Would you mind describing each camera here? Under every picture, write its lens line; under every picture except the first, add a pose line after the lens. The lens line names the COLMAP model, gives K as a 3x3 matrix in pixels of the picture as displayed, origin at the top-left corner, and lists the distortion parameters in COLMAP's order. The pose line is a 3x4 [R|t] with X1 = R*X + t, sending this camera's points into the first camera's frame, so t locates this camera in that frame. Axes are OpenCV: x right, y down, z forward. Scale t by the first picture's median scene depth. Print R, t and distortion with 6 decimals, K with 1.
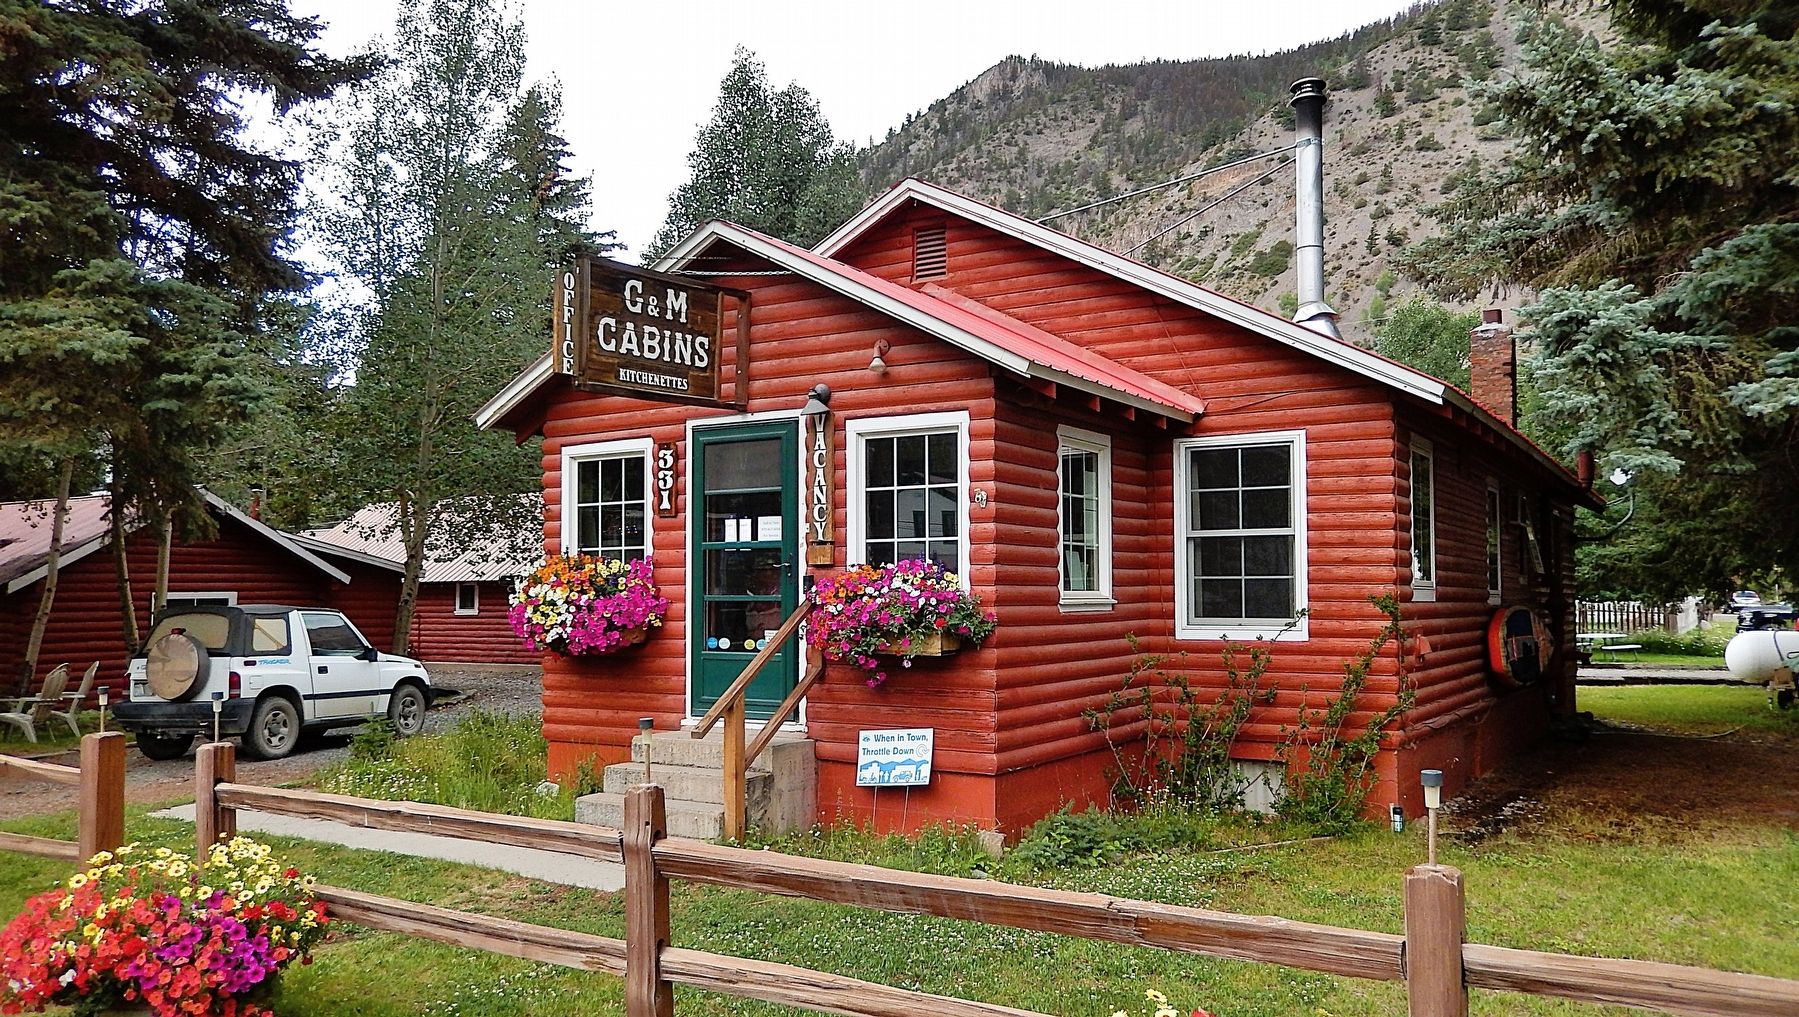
lens RADIAL K [[1356.1, 0, 900.3], [0, 1356.1, 511.3], [0, 0, 1]] dist [-0.042597, -0.001081]
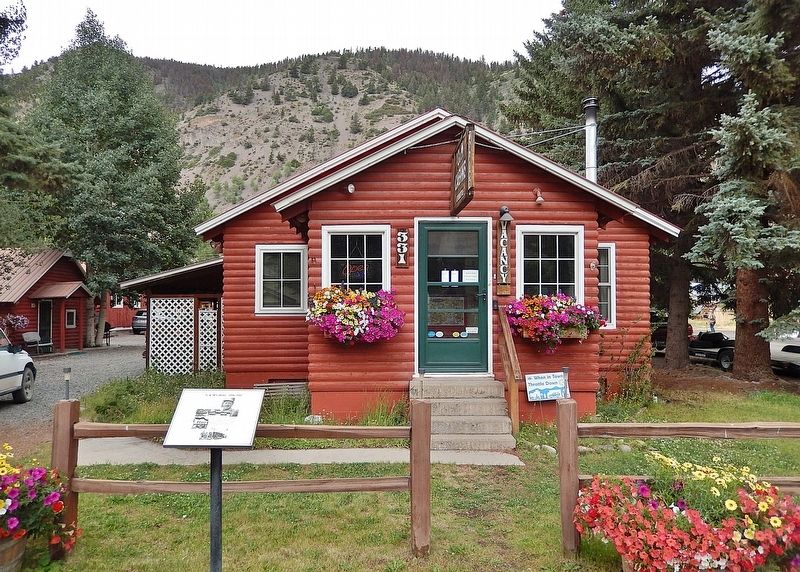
lens RADIAL K [[599.3, 0, 399.7], [0, 599.3, 290.9], [0, 0, 1]] dist [-0.037157, 0.011144]
pose [[0.847112, 0.020429, 0.531021, -0.635924], [-0.036629, 0.999129, 0.019994, 0.020065], [-0.530150, -0.036388, 0.847123, 0.305256]]
